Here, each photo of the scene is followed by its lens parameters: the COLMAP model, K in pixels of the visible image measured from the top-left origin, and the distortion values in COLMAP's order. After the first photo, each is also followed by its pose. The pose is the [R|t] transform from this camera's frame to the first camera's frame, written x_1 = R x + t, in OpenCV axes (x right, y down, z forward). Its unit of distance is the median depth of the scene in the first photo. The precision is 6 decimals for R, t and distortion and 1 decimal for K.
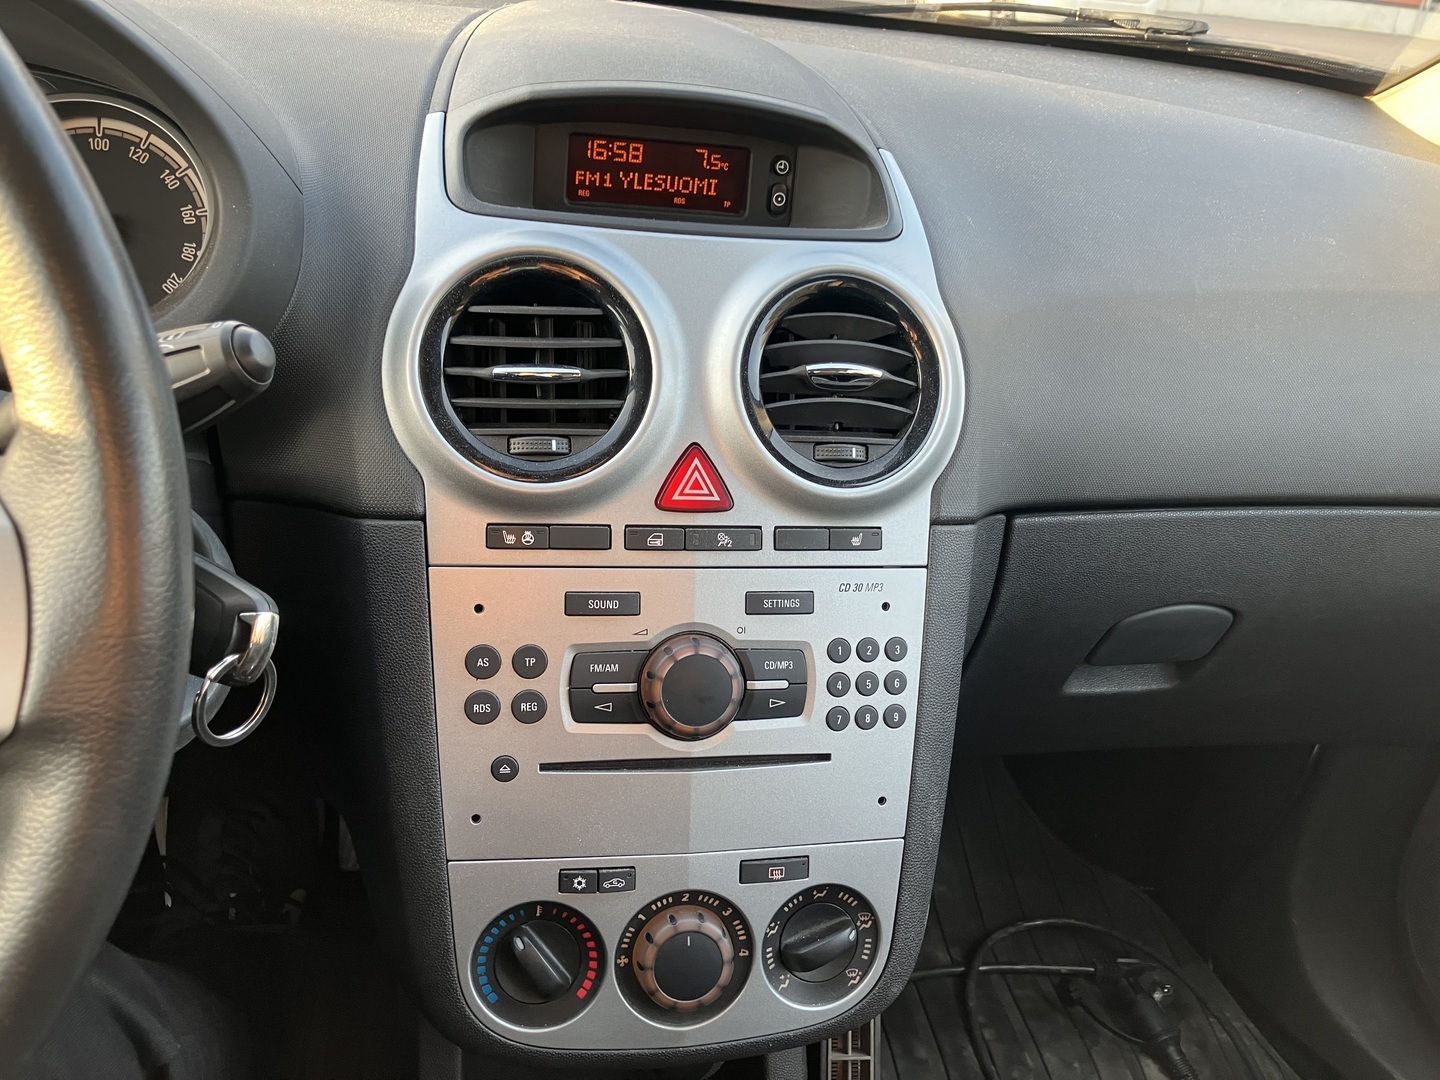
lens RADIAL K [[1151.2, 0, 718.3], [0, 1151.2, 521.0], [0, 0, 1]] dist [0.111042, -0.247325]
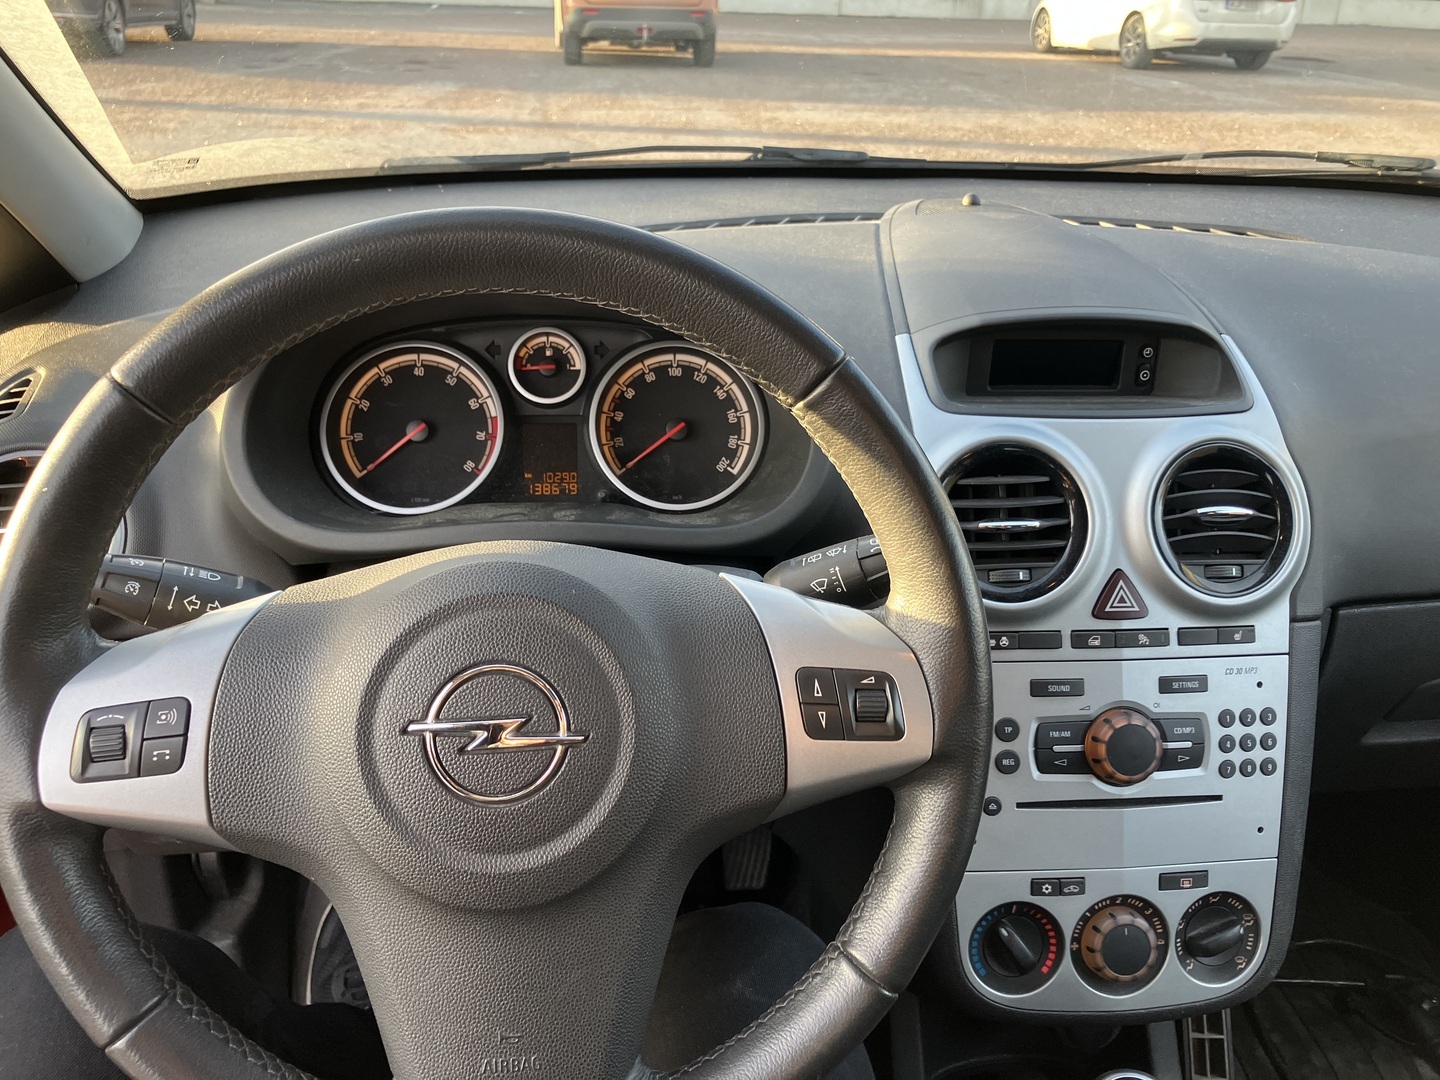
lens RADIAL K [[1158.0, 0, 720.0], [0, 1158.0, 540.0], [0, 0, 1]] dist [0.028014, -0.032767]
pose [[0.993765, -0.031691, -0.106892, -0.334547], [0.029152, 0.999256, -0.025231, -0.079260], [0.107612, 0.021958, 0.993950, -0.420880]]
